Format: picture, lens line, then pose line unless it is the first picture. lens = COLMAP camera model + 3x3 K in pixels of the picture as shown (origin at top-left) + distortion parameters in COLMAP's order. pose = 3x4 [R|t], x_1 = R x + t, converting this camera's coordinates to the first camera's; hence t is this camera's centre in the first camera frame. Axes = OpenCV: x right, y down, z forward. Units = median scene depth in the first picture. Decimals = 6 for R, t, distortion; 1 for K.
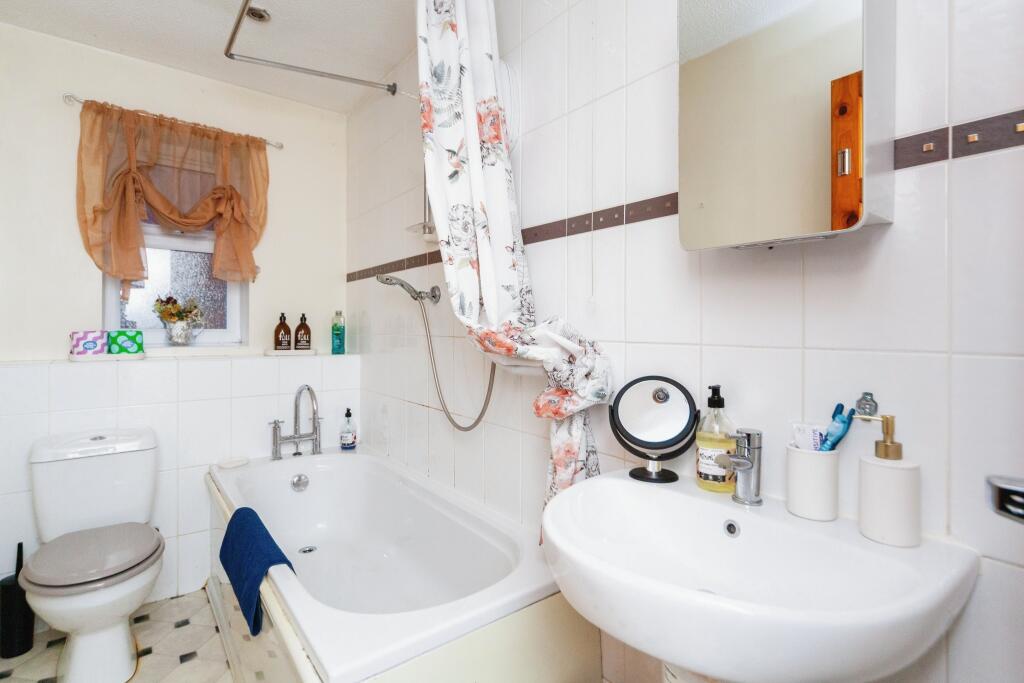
lens RADIAL K [[509.1, 0, 515.4], [0, 509.1, 307.2], [0, 0, 1]] dist [0.002252, 0.000082]
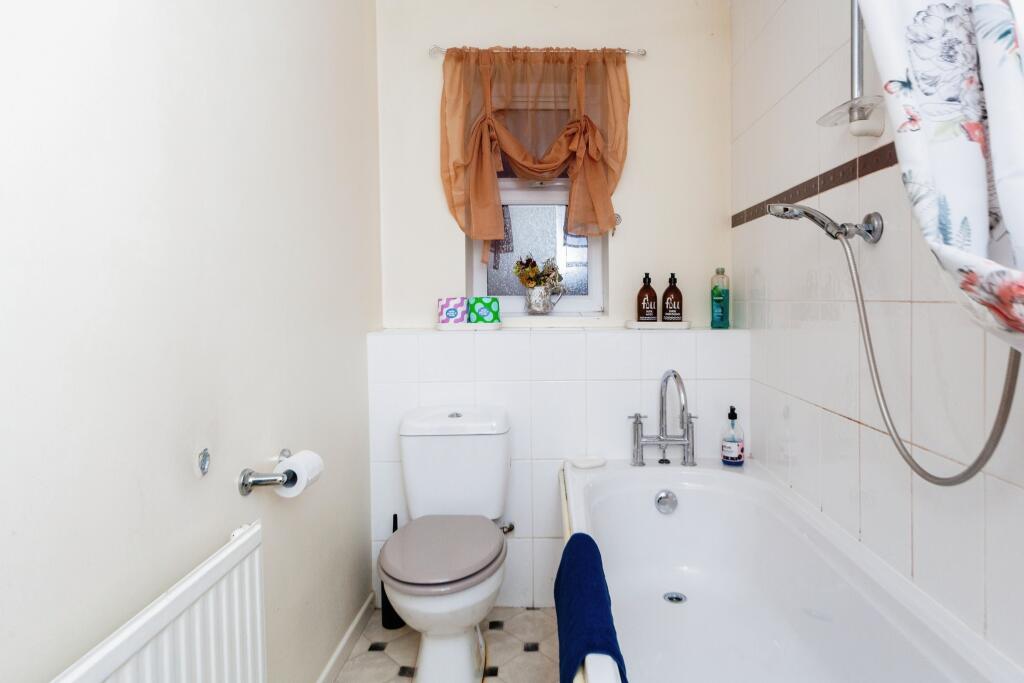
lens RADIAL K [[665.4, 0, 512.3], [0, 665.4, 315.2], [0, 0, 1]] dist [-0.002747, -0.000547]
pose [[0.795100, 0.009441, -0.606405, -0.018188], [0.033964, 0.997617, 0.060064, 0.009697], [0.605527, -0.068353, 0.792884, 0.110406]]
